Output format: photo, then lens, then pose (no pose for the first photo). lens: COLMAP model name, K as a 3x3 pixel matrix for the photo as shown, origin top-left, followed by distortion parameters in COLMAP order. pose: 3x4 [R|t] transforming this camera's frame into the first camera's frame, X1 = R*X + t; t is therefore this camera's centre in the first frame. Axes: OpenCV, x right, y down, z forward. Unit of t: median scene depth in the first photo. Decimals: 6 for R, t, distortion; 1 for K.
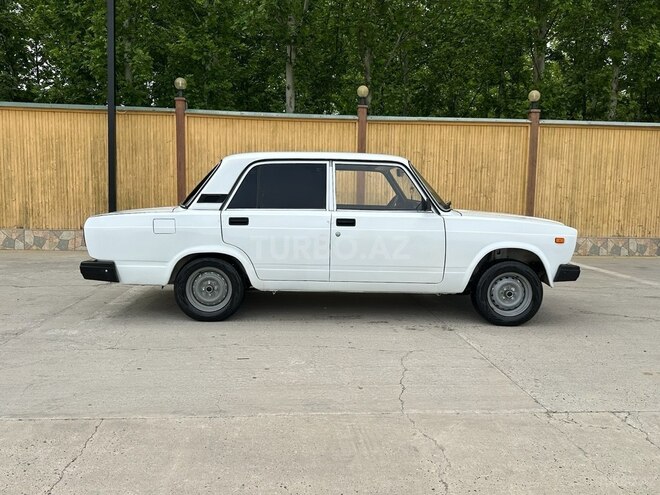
lens RADIAL K [[648.0, 0, 330.0], [0, 648.0, 247.5], [0, 0, 1]] dist [0.074799, -0.016778]
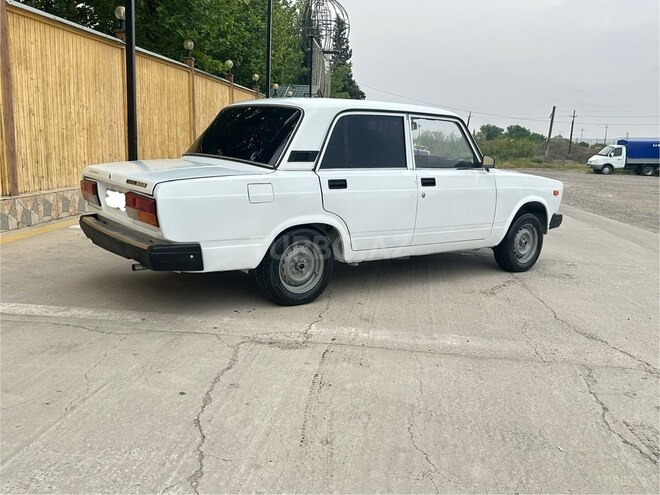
lens RADIAL K [[648.0, 0, 330.0], [0, 648.0, 247.5], [0, 0, 1]] dist [0.074799, -0.016778]
pose [[0.818119, -0.081612, 0.569228, -0.621937], [0.021636, 0.993546, 0.111351, -0.051566], [-0.574642, -0.078783, 0.814604, 0.308358]]
